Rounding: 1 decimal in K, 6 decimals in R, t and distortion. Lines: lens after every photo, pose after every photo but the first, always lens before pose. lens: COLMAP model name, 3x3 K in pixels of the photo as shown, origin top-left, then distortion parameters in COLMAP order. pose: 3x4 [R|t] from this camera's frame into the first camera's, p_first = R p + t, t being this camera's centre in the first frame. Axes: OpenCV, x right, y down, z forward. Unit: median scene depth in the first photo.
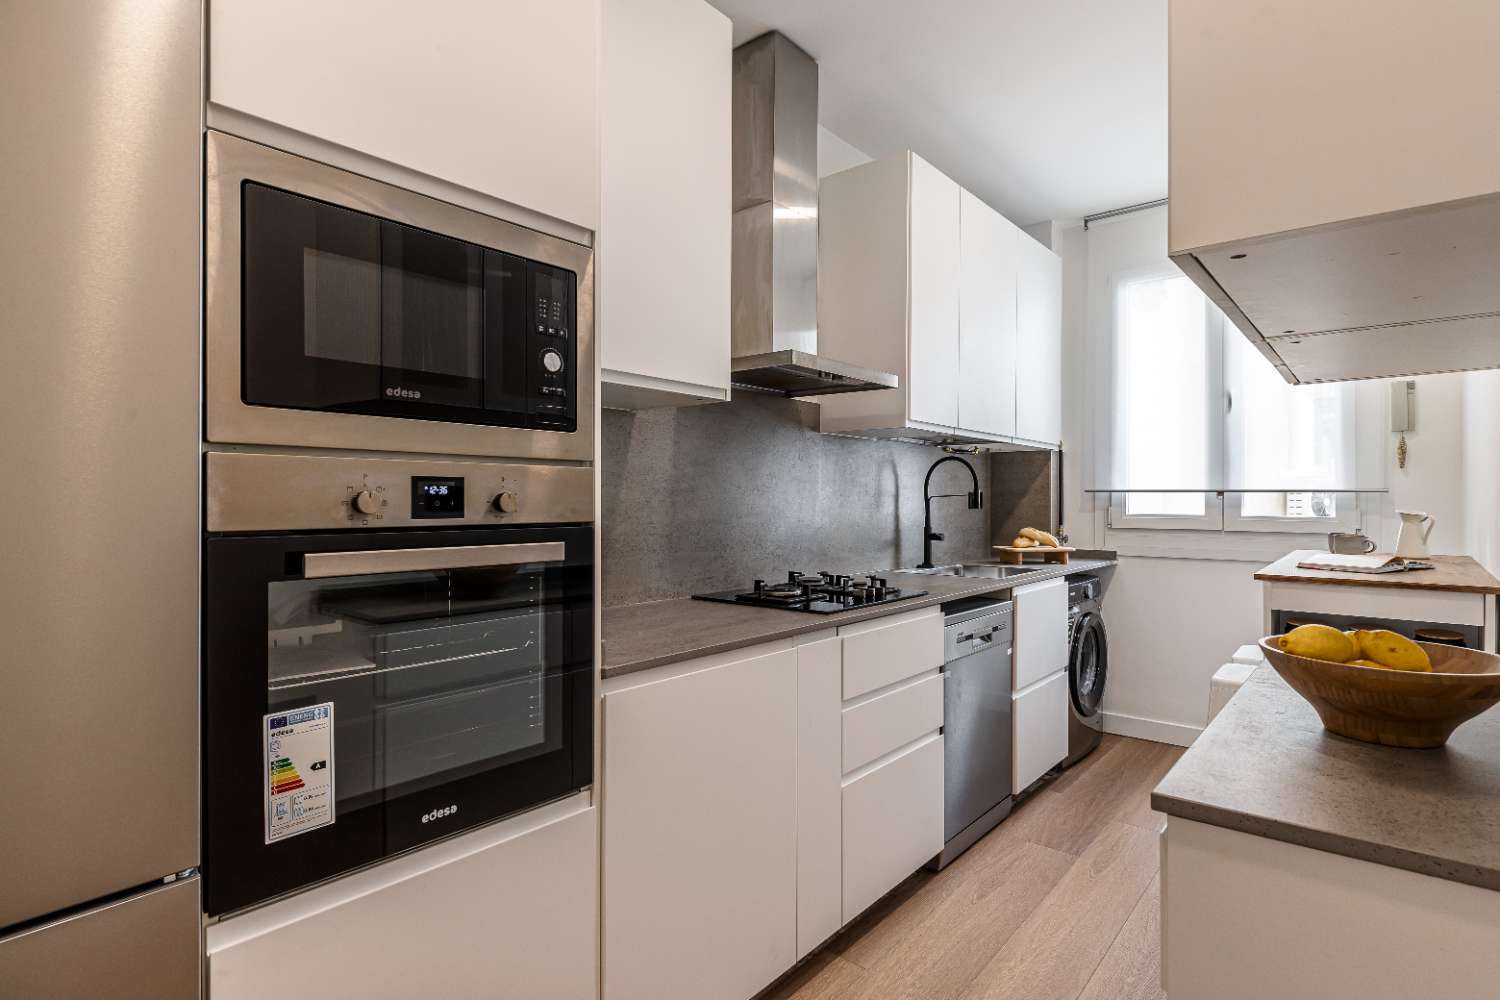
lens RADIAL K [[752.4, 0, 719.8], [0, 752.4, 493.6], [0, 0, 1]] dist [0.006705, -0.000067]
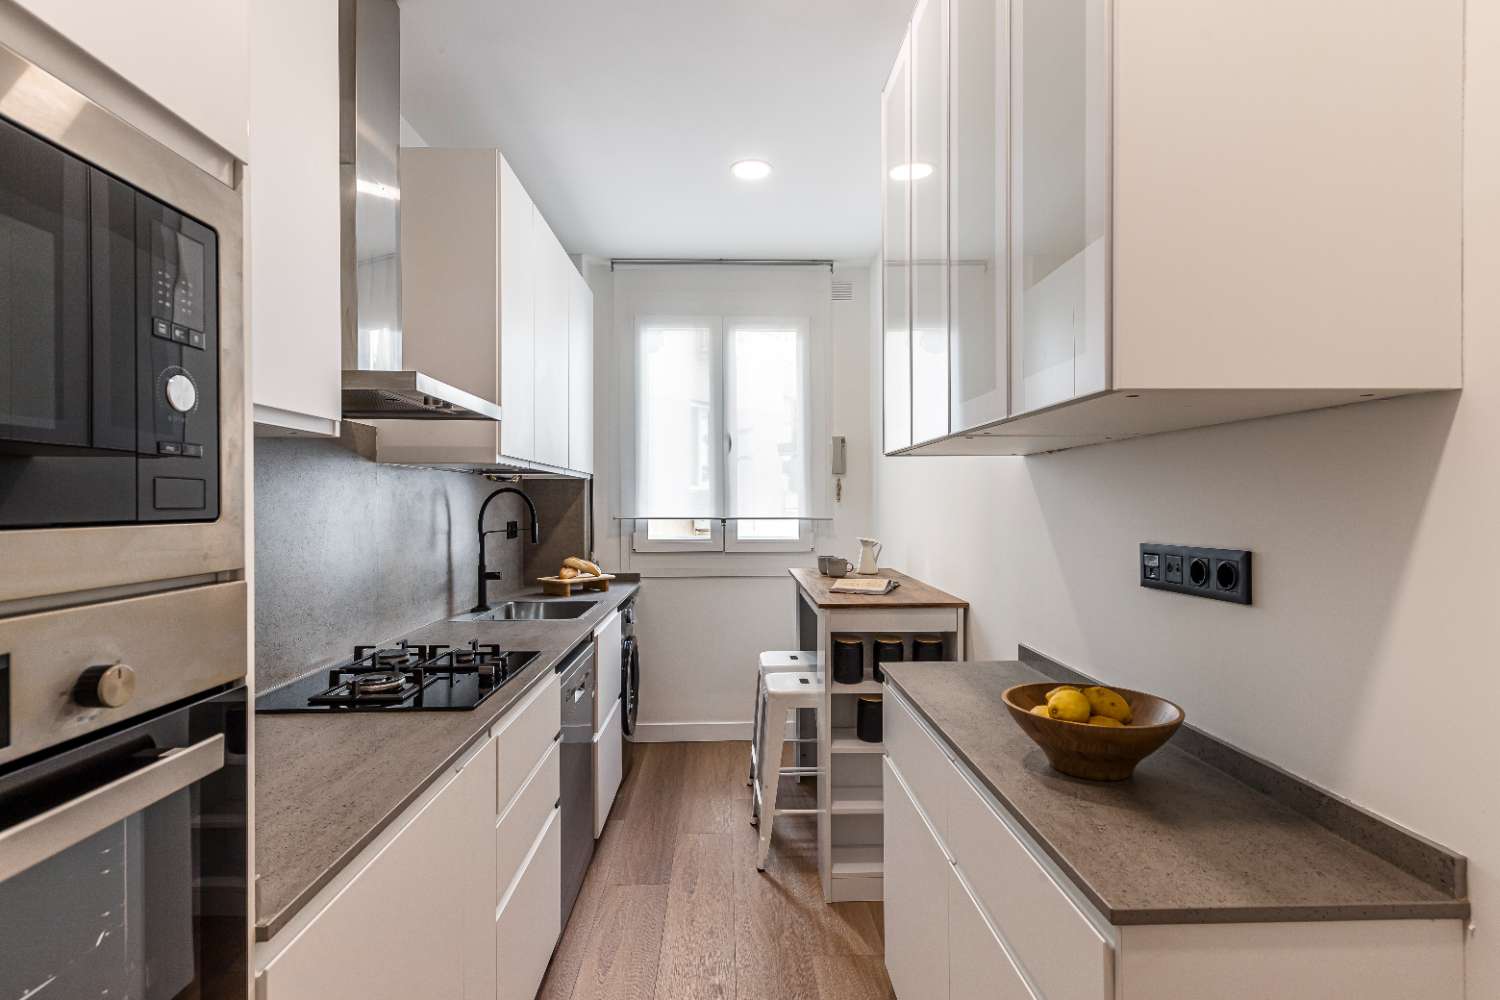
lens RADIAL K [[747.1, 0, 747.5], [0, 747.1, 497.2], [0, 0, 1]] dist [0.015204, 0.000054]
pose [[0.732114, -0.002221, 0.681178, -0.106788], [0.004121, 0.999991, -0.001169, -0.036247], [-0.681169, 0.003663, 0.732117, 0.124427]]
